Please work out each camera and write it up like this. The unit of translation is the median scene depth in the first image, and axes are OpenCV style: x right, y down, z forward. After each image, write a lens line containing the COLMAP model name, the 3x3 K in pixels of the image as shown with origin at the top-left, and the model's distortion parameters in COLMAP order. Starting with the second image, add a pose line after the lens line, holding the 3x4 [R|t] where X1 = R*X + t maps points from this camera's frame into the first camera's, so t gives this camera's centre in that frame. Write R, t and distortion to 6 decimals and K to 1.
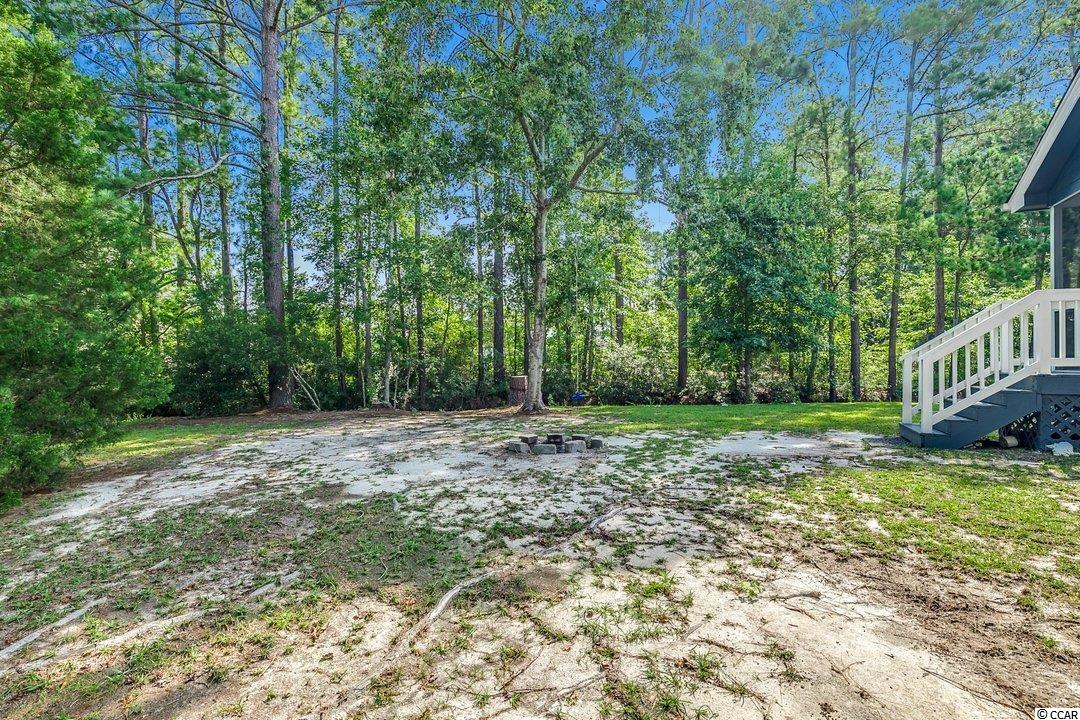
lens RADIAL K [[498.5, 0, 535.9], [0, 498.5, 361.4], [0, 0, 1]] dist [-0.012751, 0.000442]
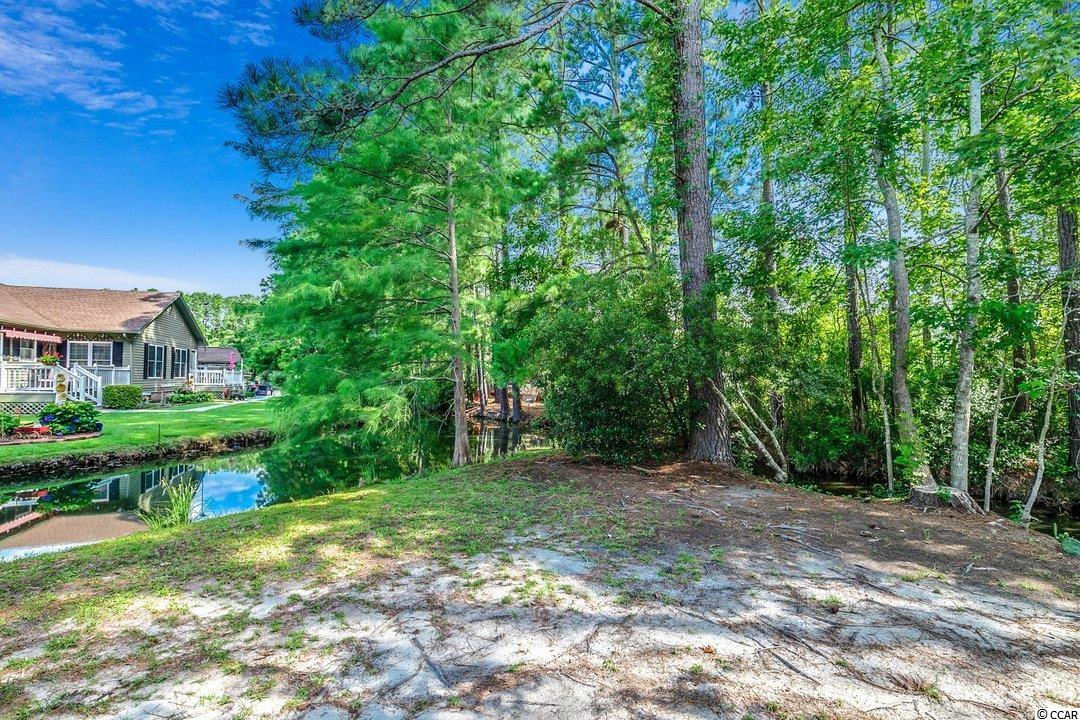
lens RADIAL K [[498.5, 0, 538.4], [0, 498.5, 360.5], [0, 0, 1]] dist [-0.012751, 0.000442]
pose [[0.525517, -0.018697, -0.850578, -0.152948], [-0.001122, 0.999742, -0.022670, -0.002427], [0.850782, 0.012868, 0.525361, 0.548293]]
